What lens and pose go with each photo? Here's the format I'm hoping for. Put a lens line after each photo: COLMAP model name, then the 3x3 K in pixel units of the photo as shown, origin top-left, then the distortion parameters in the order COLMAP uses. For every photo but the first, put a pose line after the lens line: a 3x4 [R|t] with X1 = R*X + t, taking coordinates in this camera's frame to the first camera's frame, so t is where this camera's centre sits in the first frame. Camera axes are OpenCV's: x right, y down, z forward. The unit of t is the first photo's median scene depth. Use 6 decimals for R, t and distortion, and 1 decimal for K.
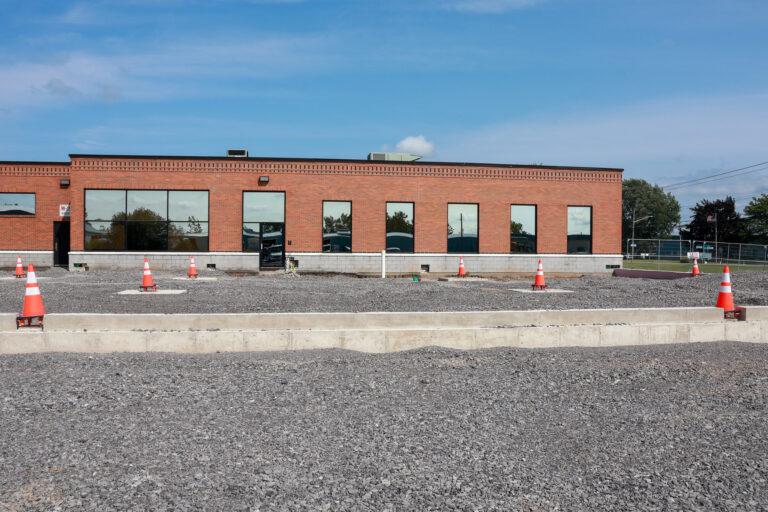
lens RADIAL K [[628.9, 0, 414.0], [0, 628.9, 255.1], [0, 0, 1]] dist [-0.127598, 0.118190]
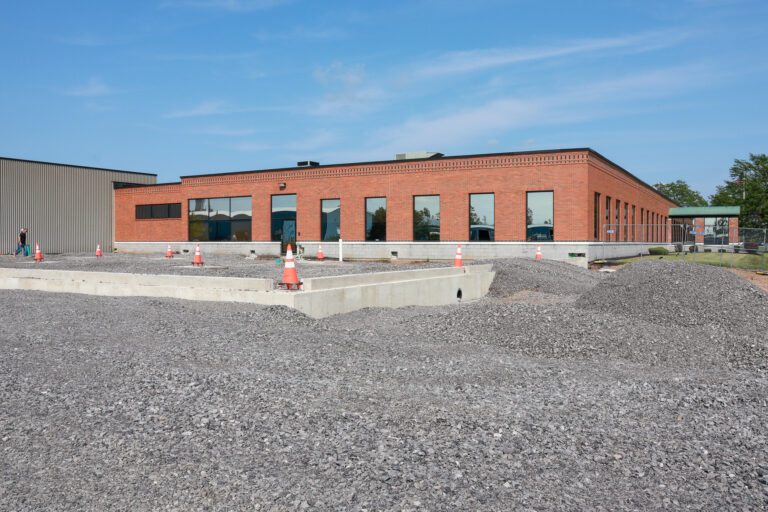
lens RADIAL K [[628.9, 0, 414.0], [0, 628.9, 255.1], [0, 0, 1]] dist [-0.127598, 0.118190]
pose [[0.797173, 0.007253, -0.603707, 0.727486], [0.002186, 0.999887, 0.014899, 0.004930], [0.603746, -0.013196, 0.797067, 0.121151]]
